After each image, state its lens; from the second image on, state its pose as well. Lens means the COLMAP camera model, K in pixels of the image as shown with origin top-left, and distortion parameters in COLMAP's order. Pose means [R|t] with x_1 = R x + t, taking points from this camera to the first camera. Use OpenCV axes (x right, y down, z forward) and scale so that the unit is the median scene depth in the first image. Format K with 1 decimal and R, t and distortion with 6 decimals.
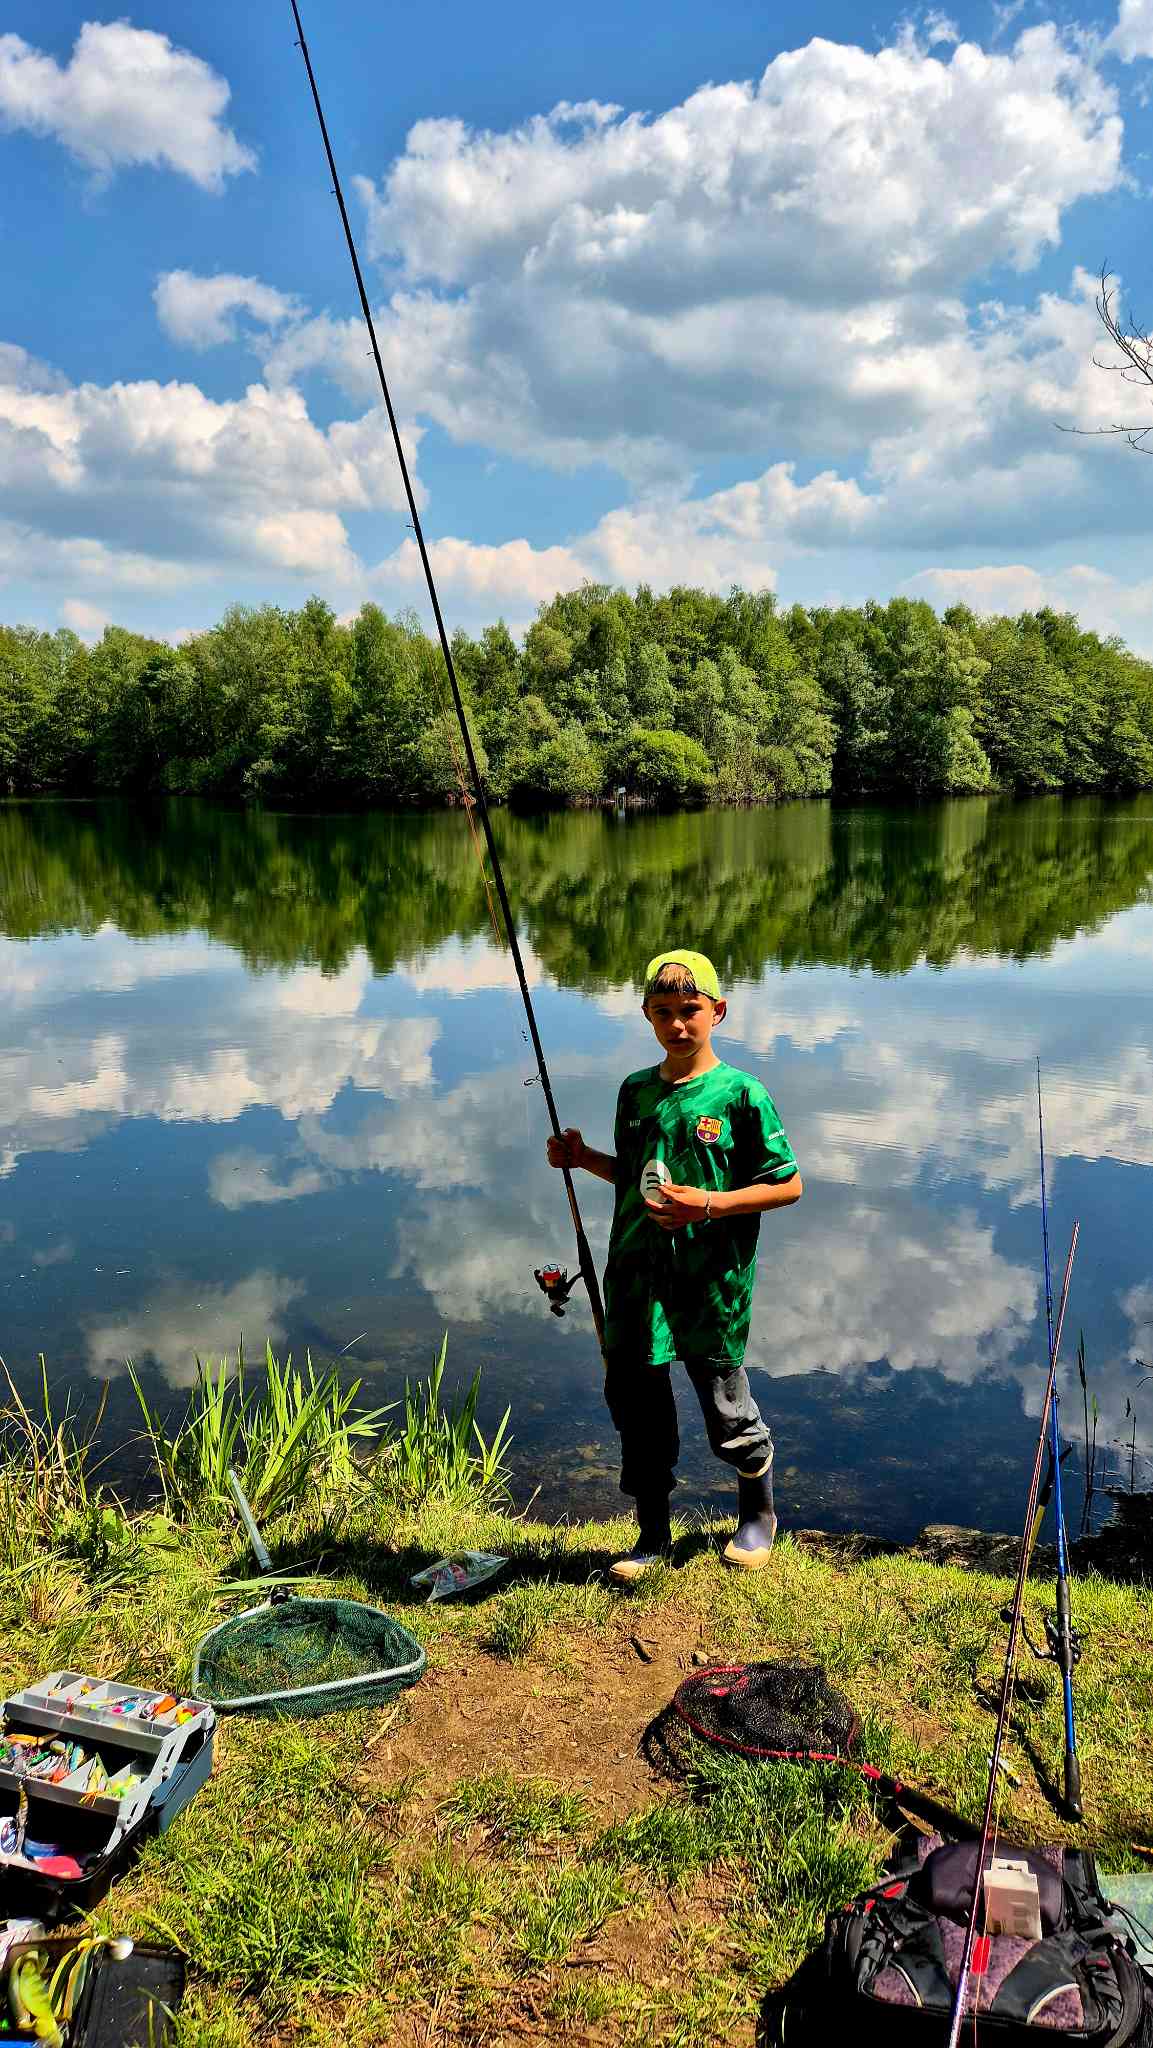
lens RADIAL K [[1357.3, 0, 566.1], [0, 1357.3, 1022.5], [0, 0, 1]] dist [0.079108, -0.069720]
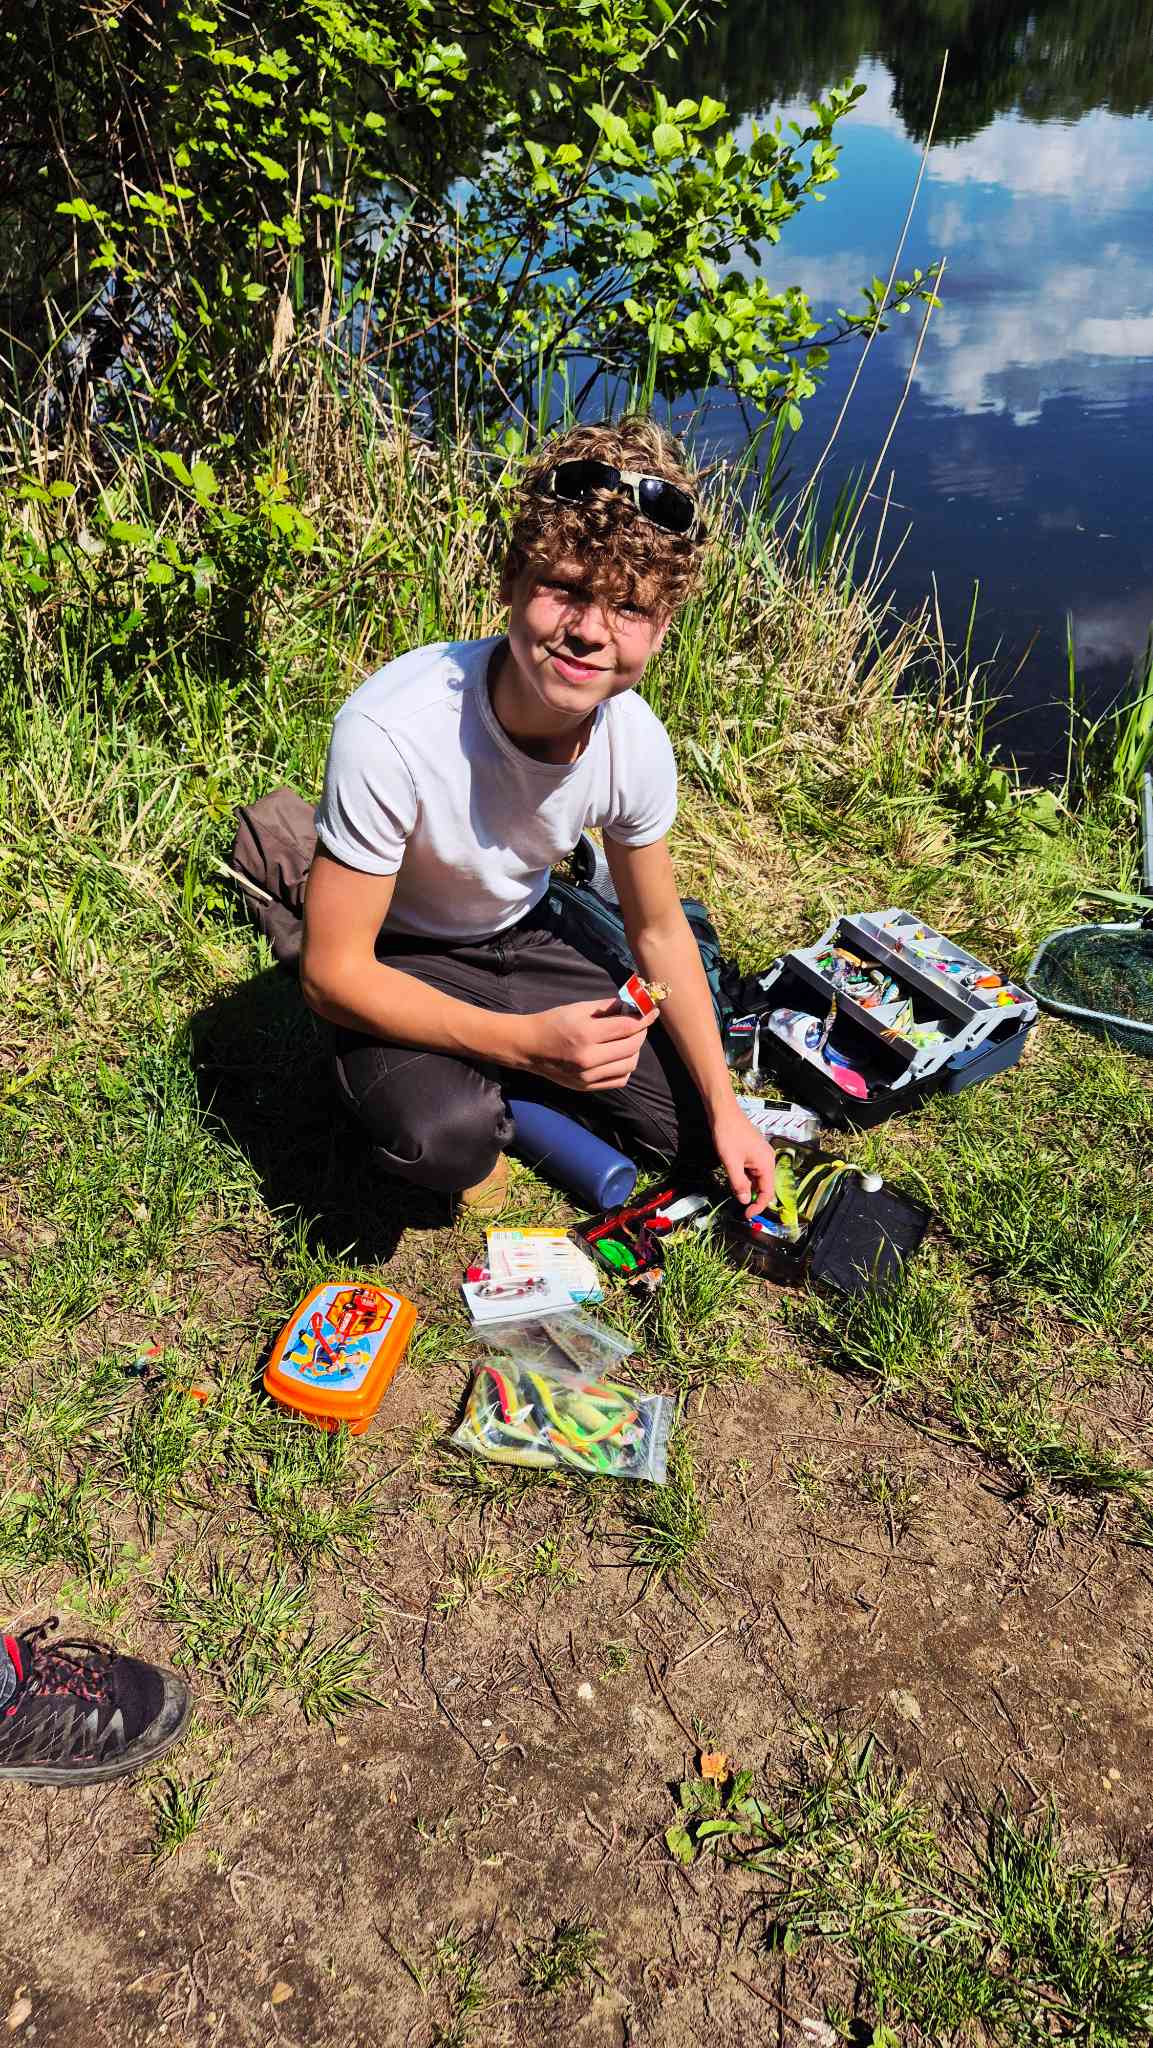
lens RADIAL K [[1357.3, 0, 600.9], [0, 1357.3, 1009.7], [0, 0, 1]] dist [0.079108, -0.069720]
pose [[0.767337, 0.382808, -0.514444, -0.011456], [-0.090856, 0.859069, 0.503731, 0.072854], [0.634775, -0.339791, 0.693976, 0.193089]]
